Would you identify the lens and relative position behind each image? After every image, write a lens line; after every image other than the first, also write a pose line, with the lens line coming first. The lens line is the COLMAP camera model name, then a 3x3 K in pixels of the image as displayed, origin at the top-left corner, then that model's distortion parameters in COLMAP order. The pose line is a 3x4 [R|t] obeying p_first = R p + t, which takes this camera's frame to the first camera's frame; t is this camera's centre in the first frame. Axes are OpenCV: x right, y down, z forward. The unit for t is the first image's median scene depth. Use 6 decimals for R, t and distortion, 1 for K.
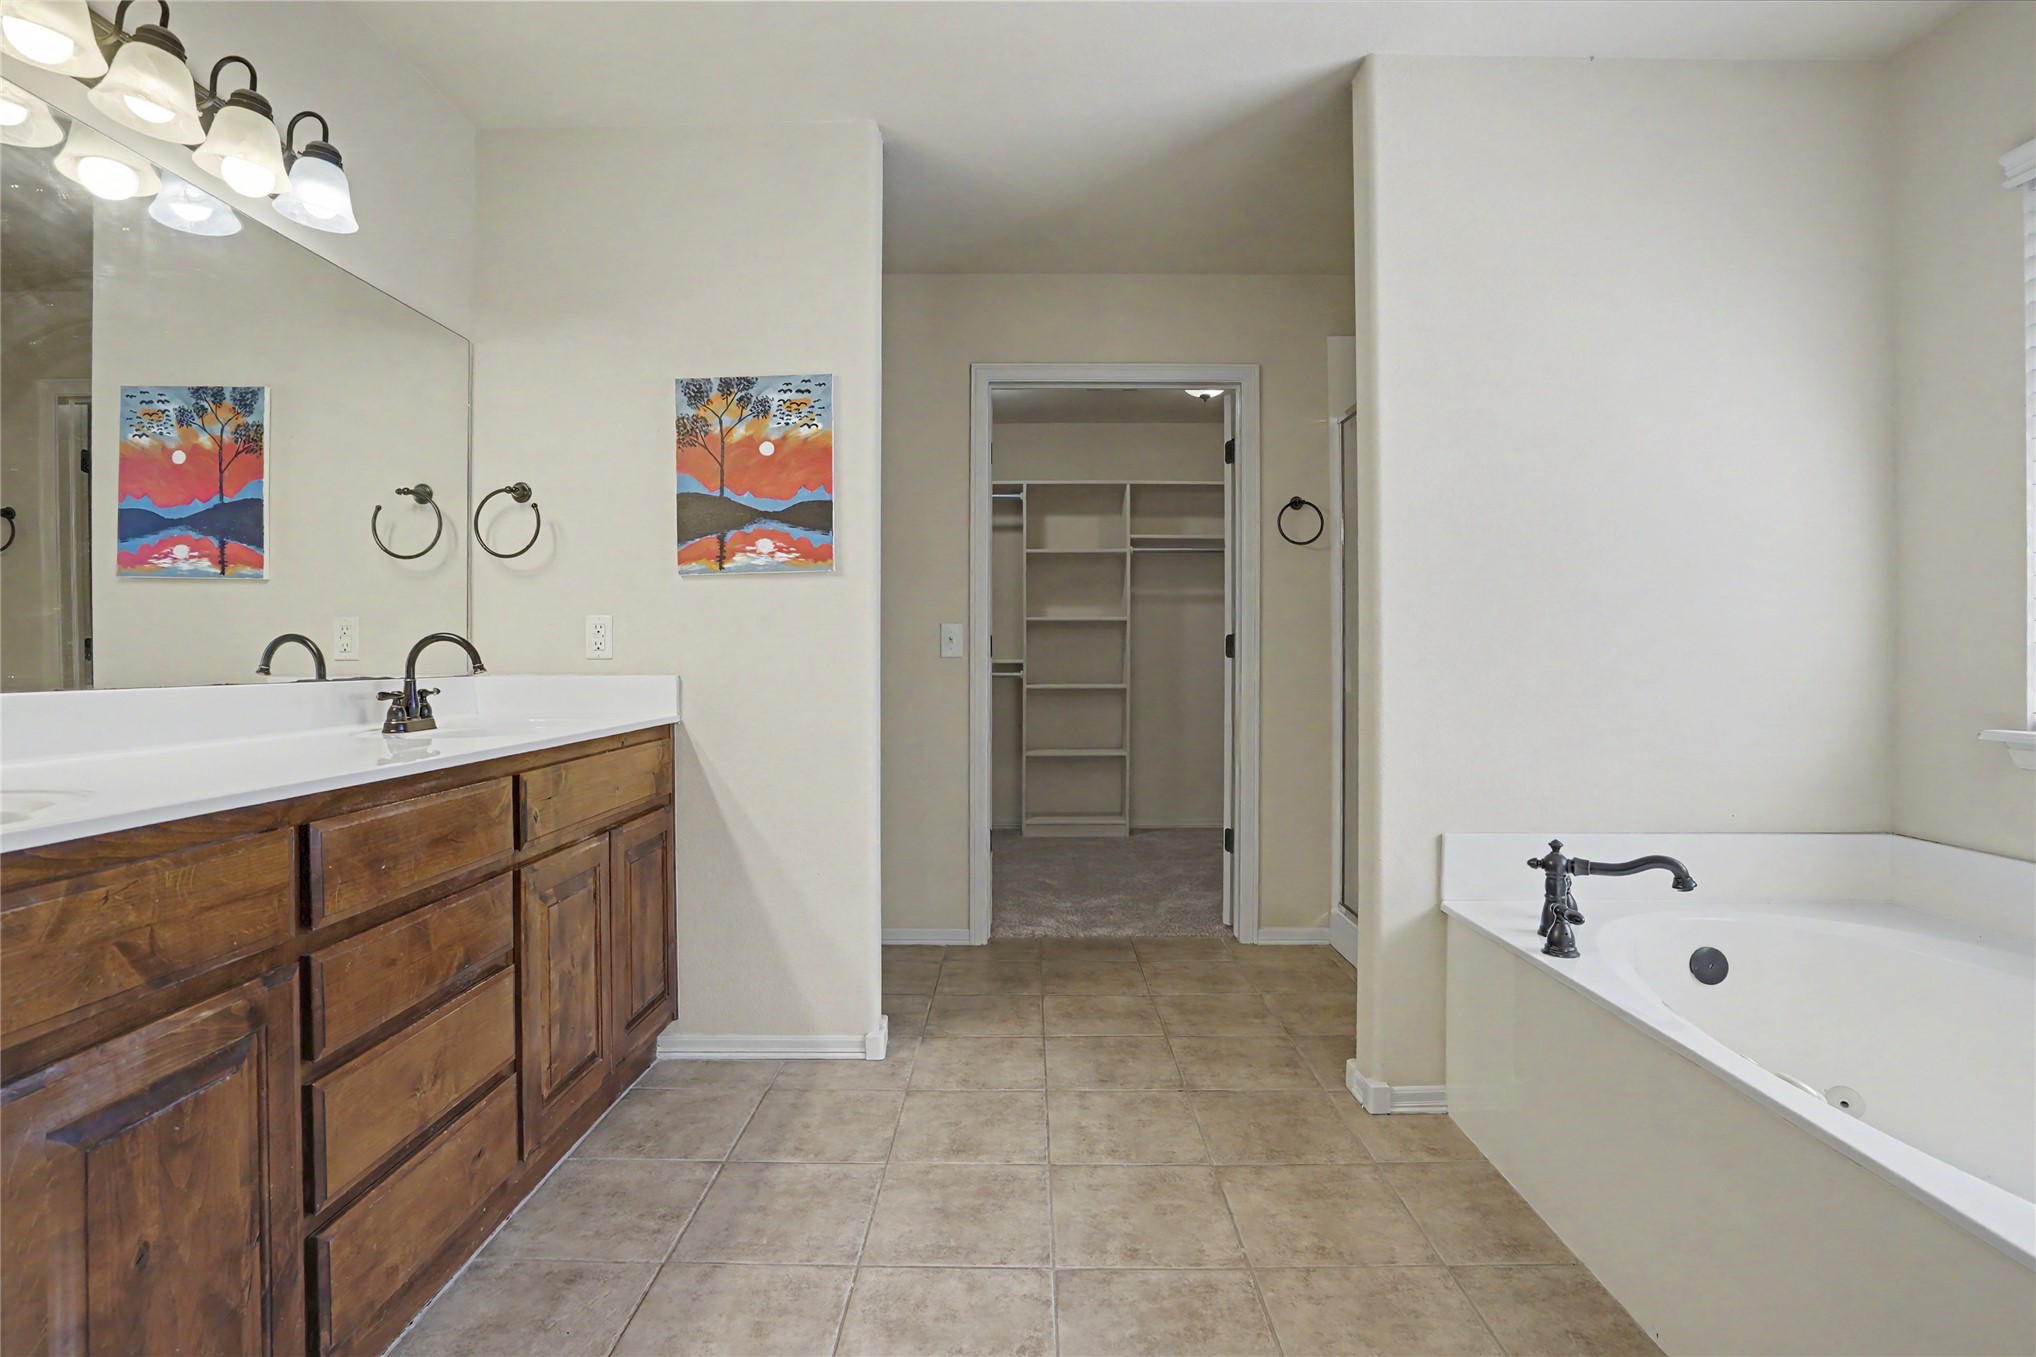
lens RADIAL K [[968.1, 0, 1015.2], [0, 968.1, 671.9], [0, 0, 1]] dist [-0.056584, 0.022281]
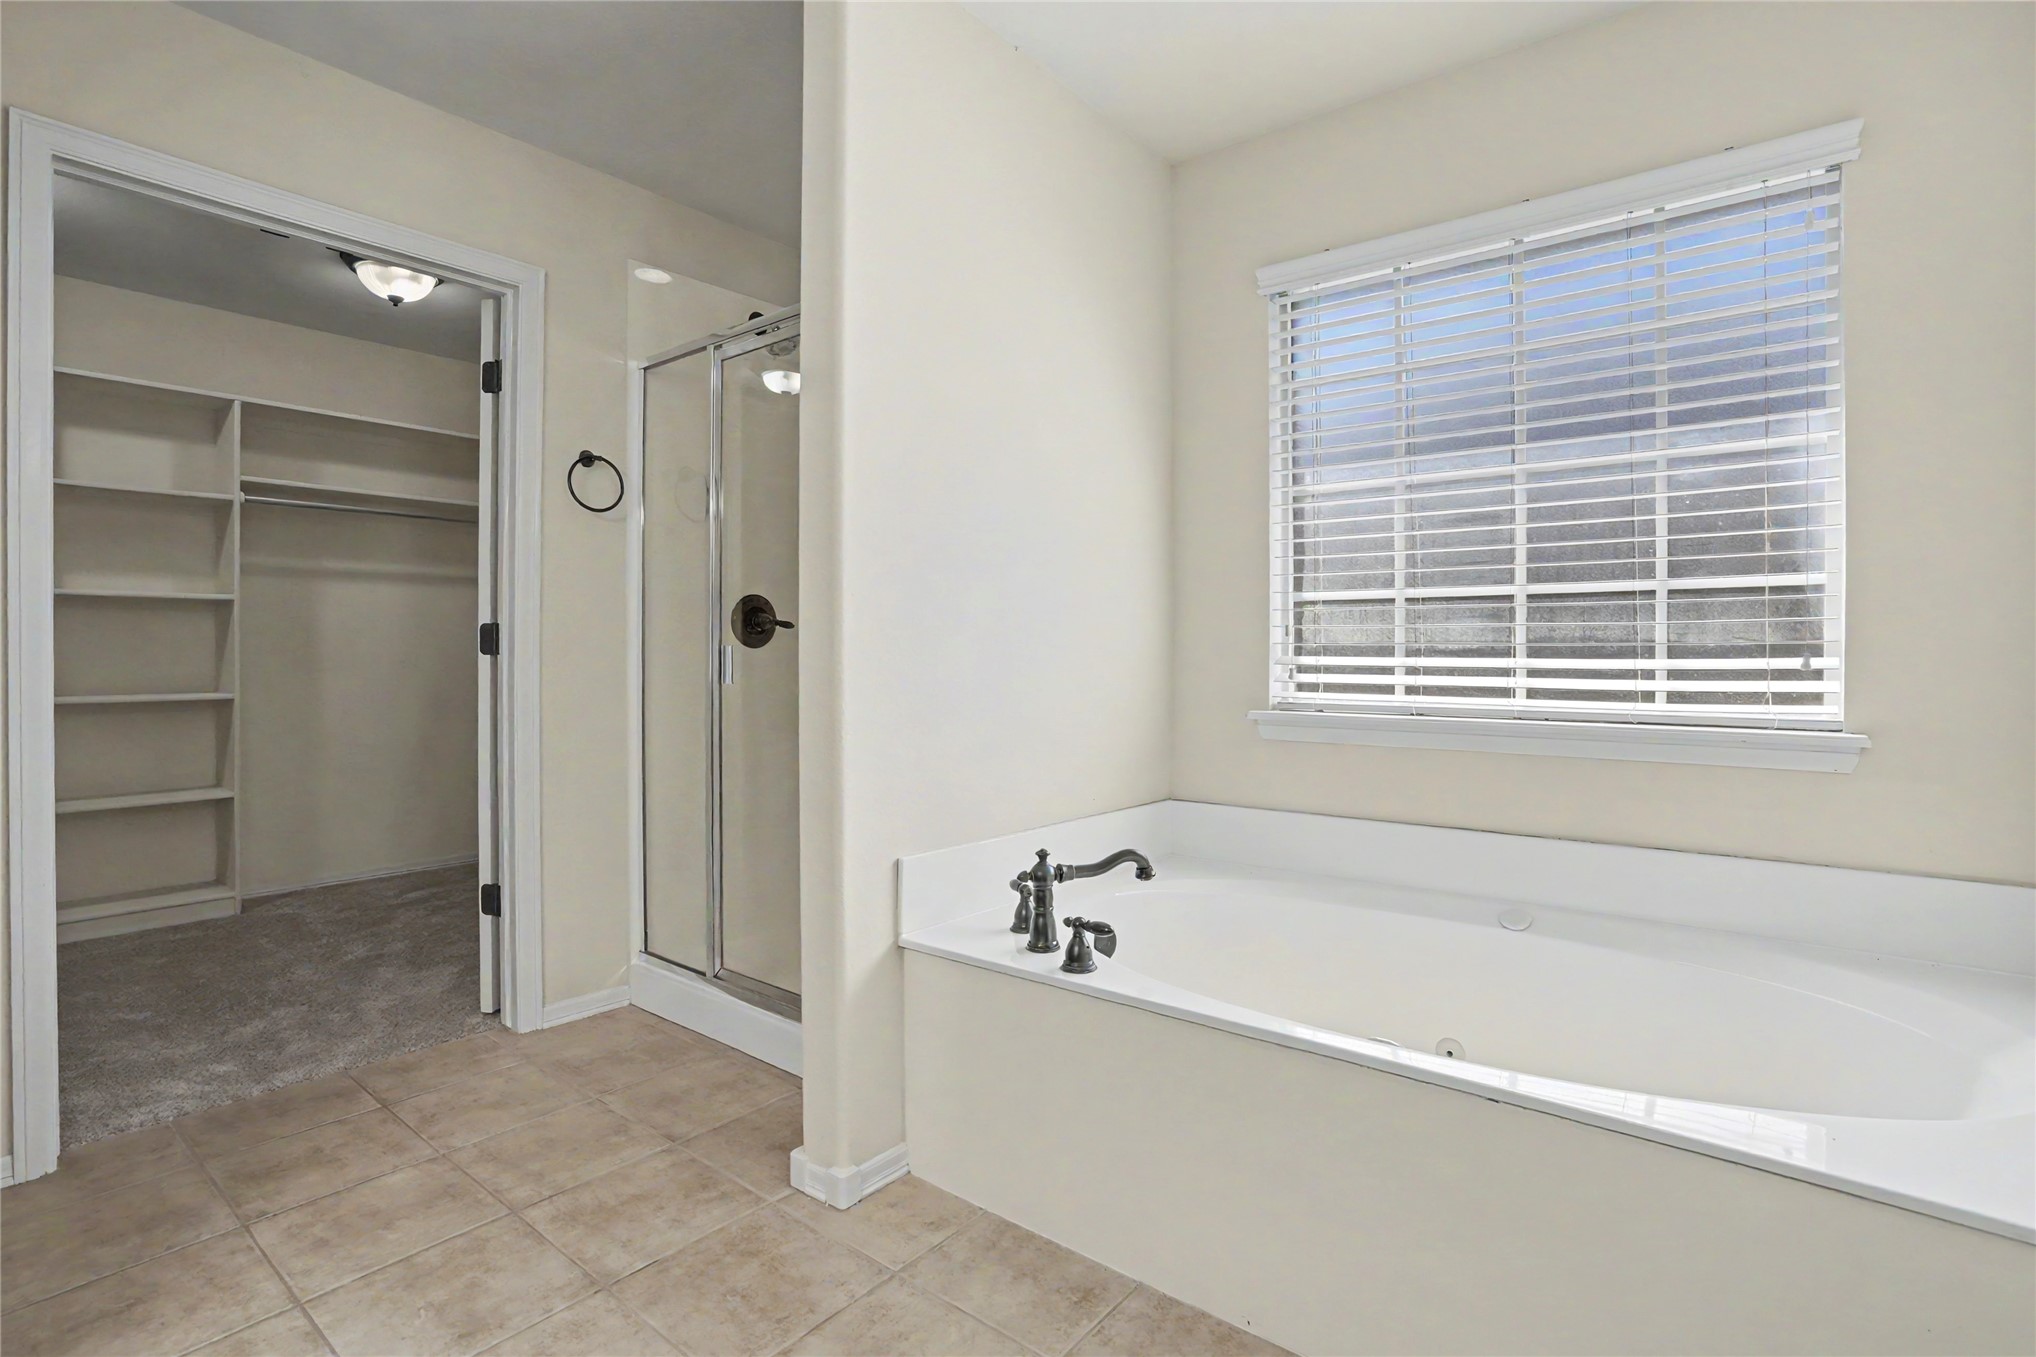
lens RADIAL K [[972.7, 0, 1018.0], [0, 972.7, 678.5], [0, 0, 1]] dist [-0.052419, 0.018896]
pose [[0.614865, -0.018034, 0.788427, -0.131271], [0.009872, 0.999836, 0.015171, -0.004530], [-0.788571, -0.001545, 0.614942, 0.274782]]
